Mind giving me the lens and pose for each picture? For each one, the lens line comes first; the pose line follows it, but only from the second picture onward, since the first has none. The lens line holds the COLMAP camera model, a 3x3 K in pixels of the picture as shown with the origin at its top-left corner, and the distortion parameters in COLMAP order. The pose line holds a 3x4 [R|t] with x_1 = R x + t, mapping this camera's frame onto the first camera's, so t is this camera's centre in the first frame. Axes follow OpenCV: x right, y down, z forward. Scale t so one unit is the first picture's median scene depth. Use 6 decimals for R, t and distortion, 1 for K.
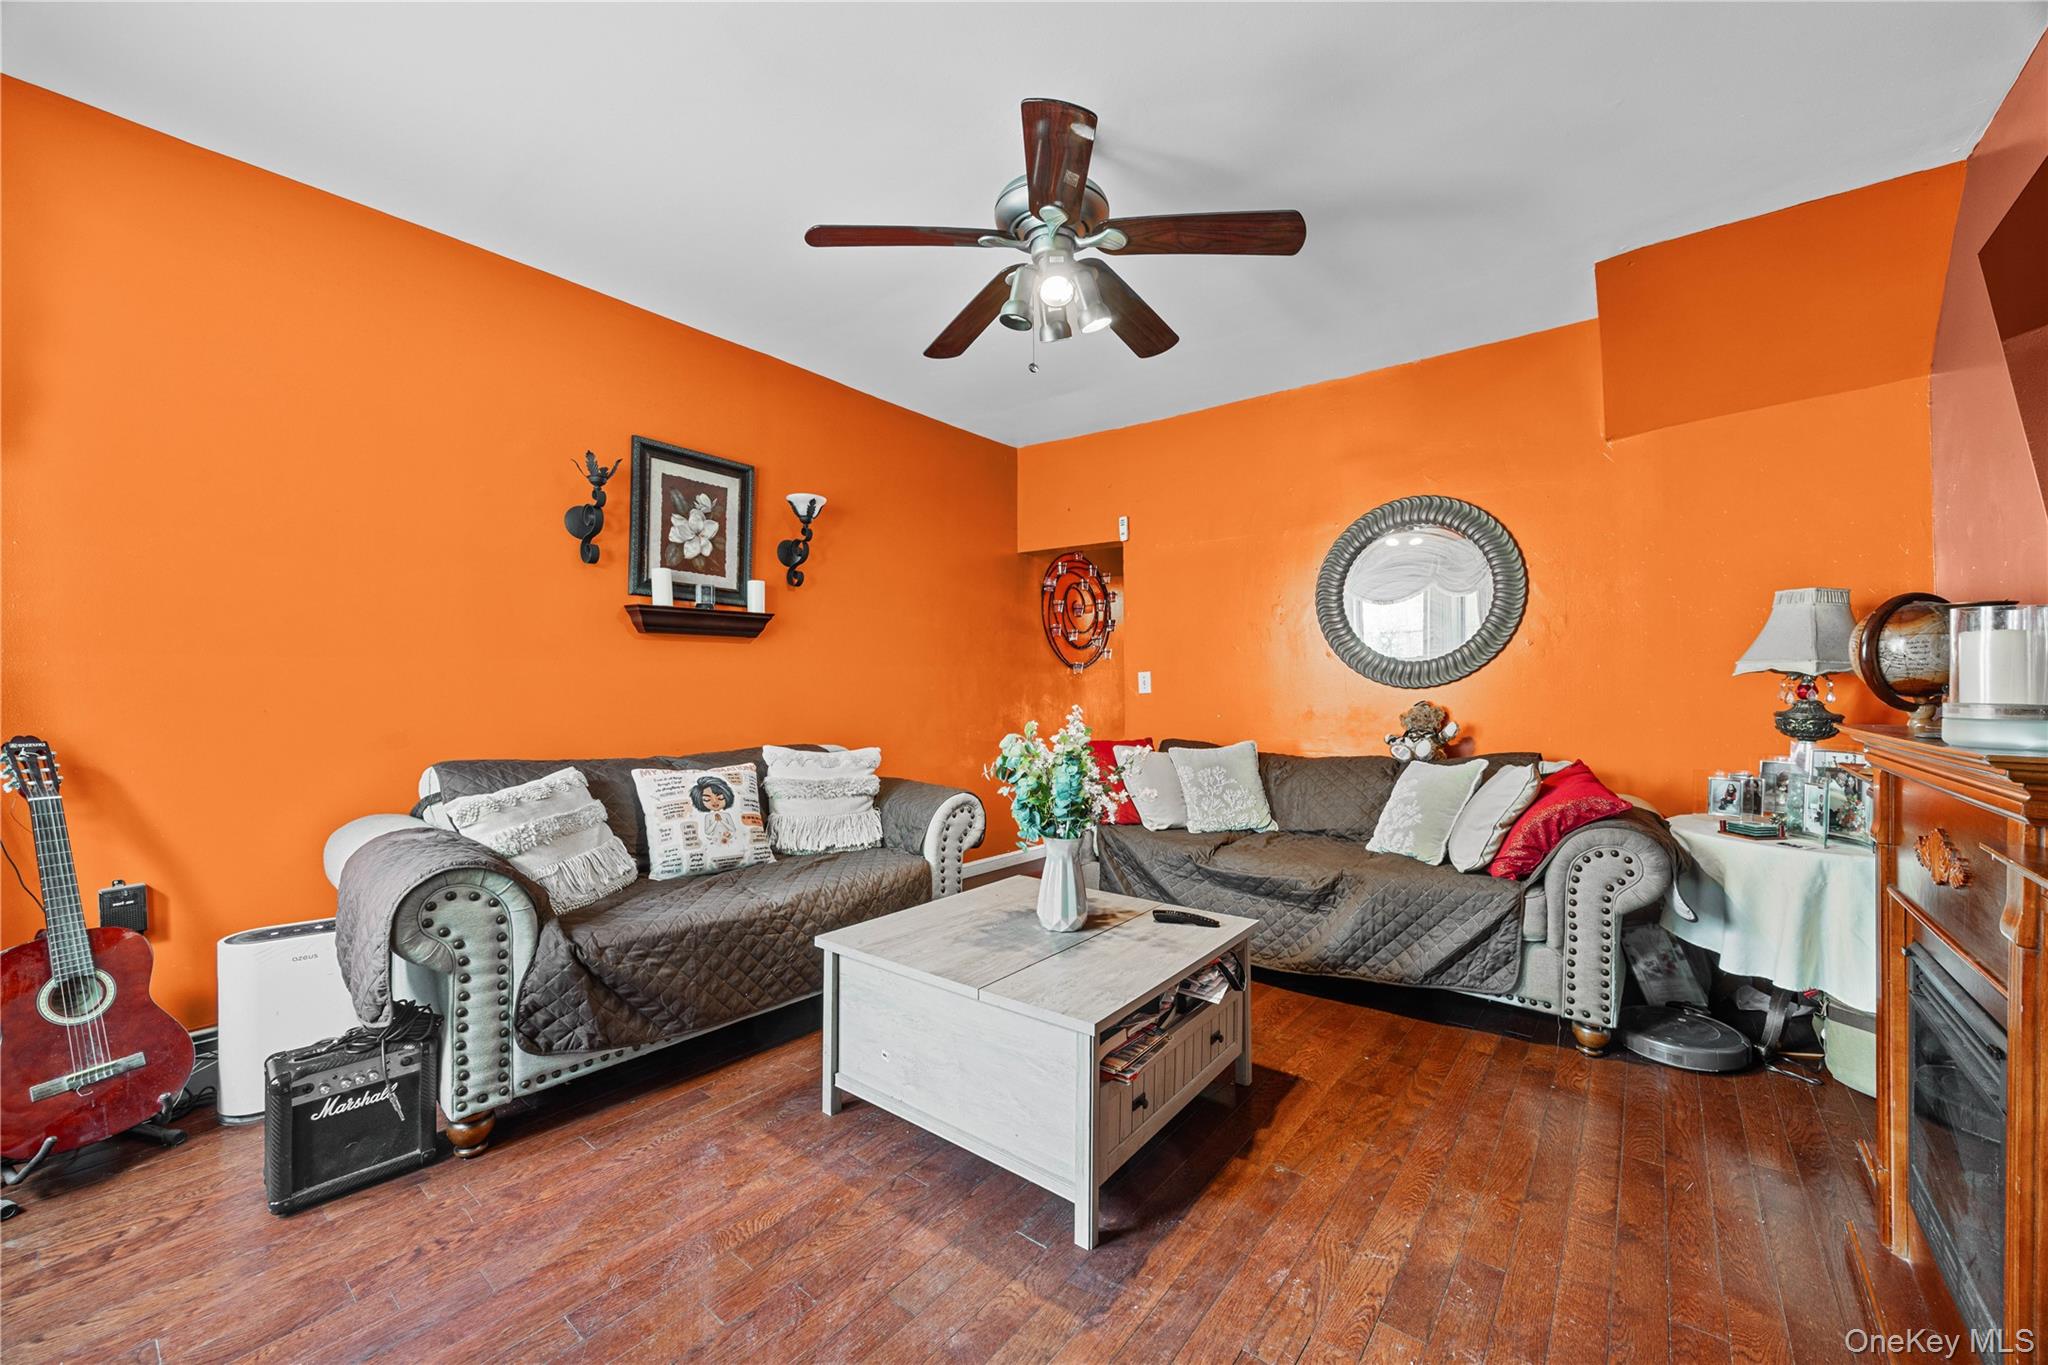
lens RADIAL K [[788.7, 0, 1020.7], [0, 788.7, 689.0], [0, 0, 1]] dist [-0.001724, -0.000589]
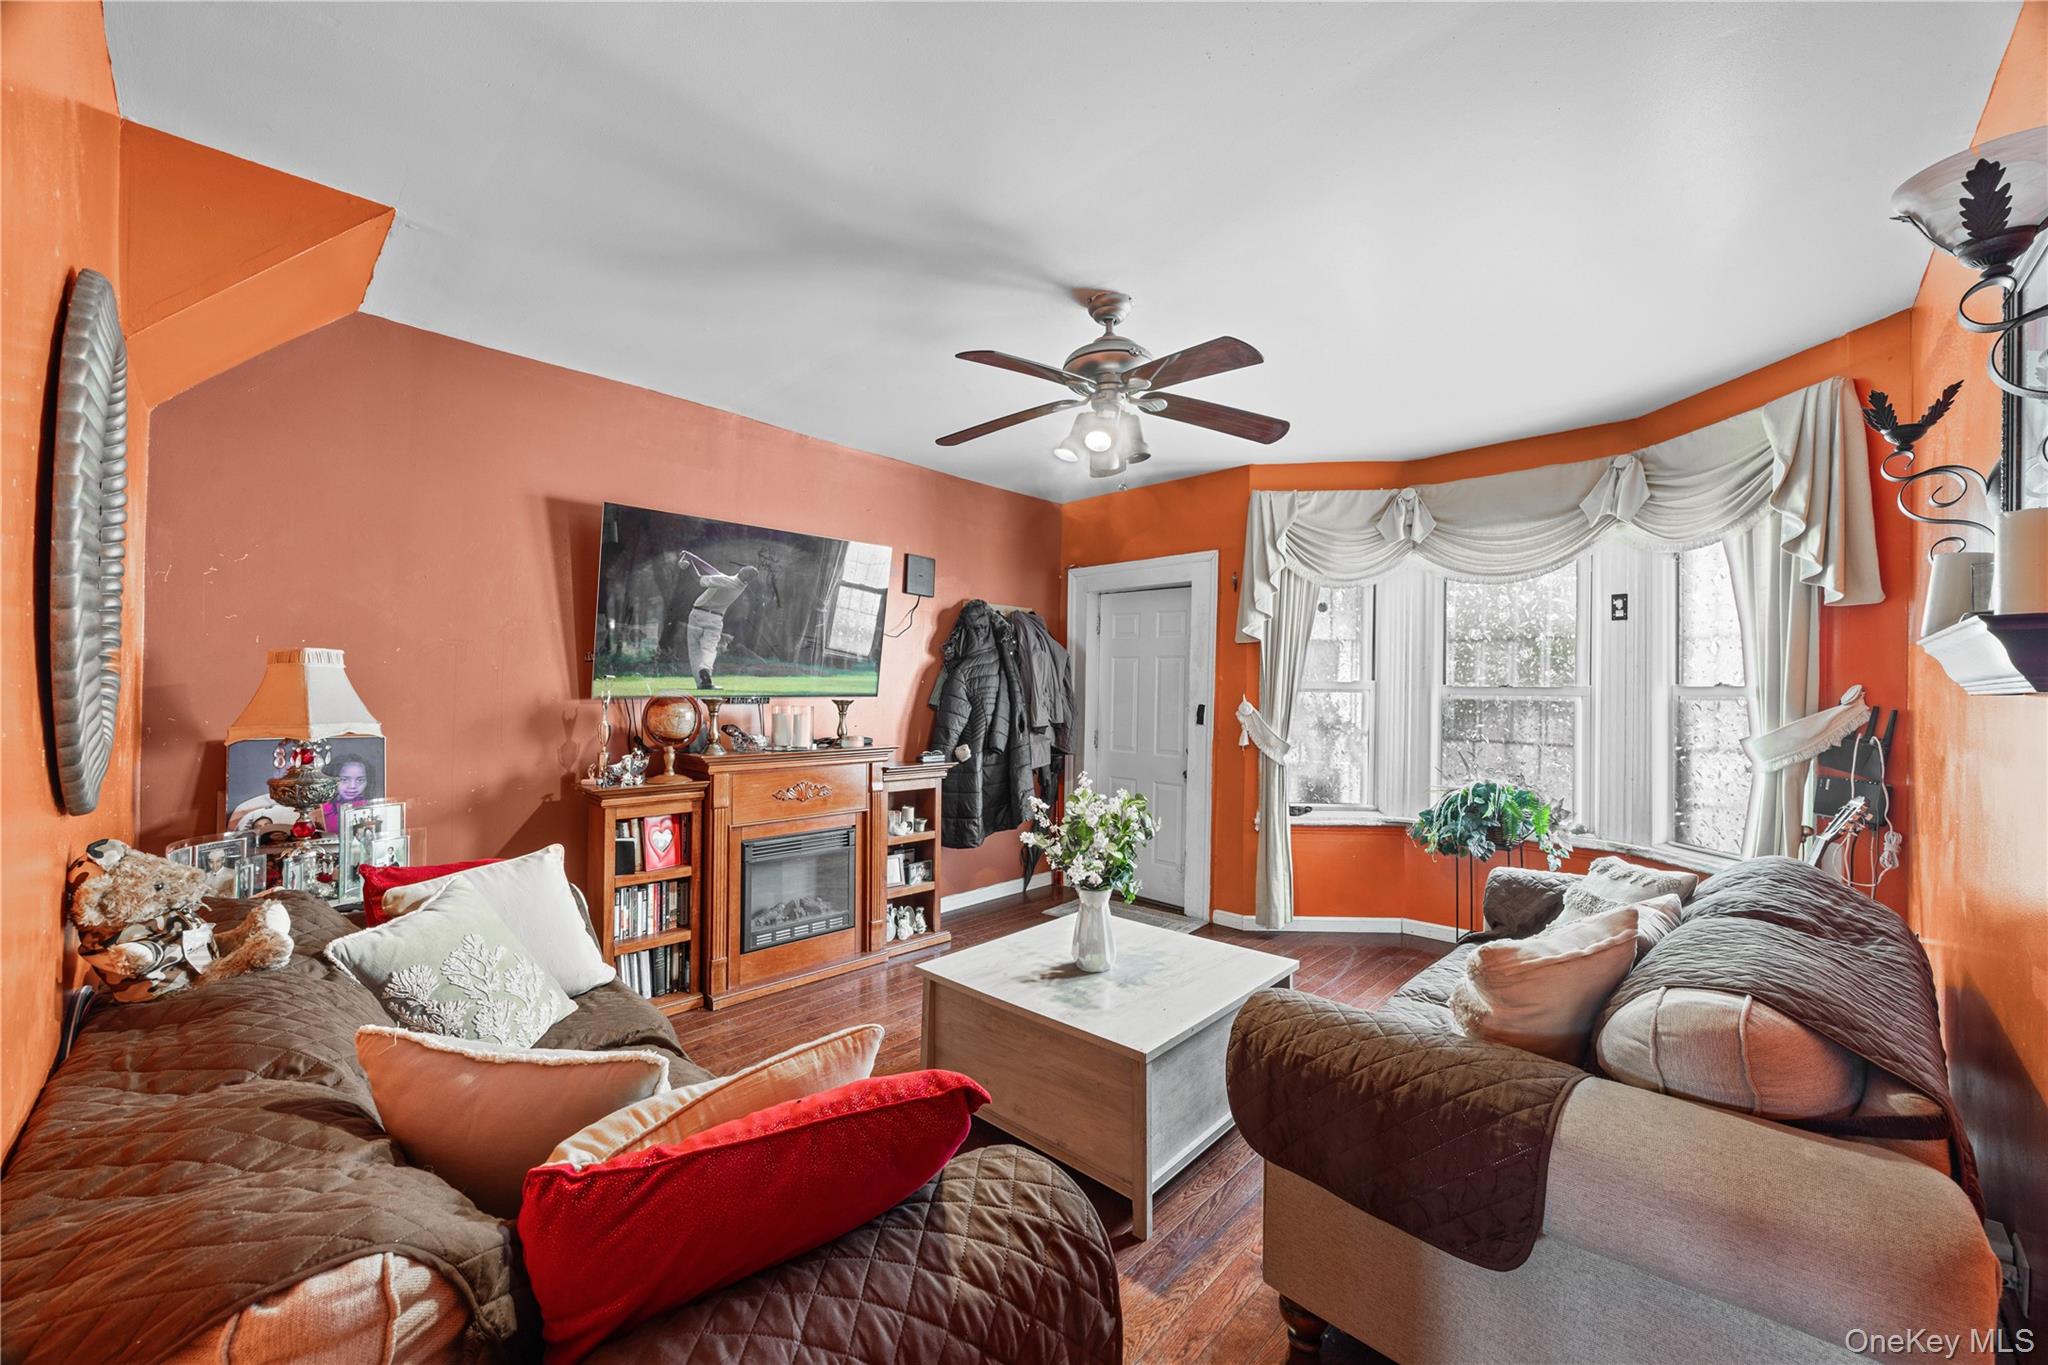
lens RADIAL K [[788.7, 0, 1030.9], [0, 788.7, 691.8], [0, 0, 1]] dist [-0.001724, -0.000589]
pose [[-0.997760, -0.010017, 0.066140, 0.068977], [-0.010459, 0.999925, -0.006344, -0.082315], [-0.066072, -0.007022, -0.997790, 2.042786]]
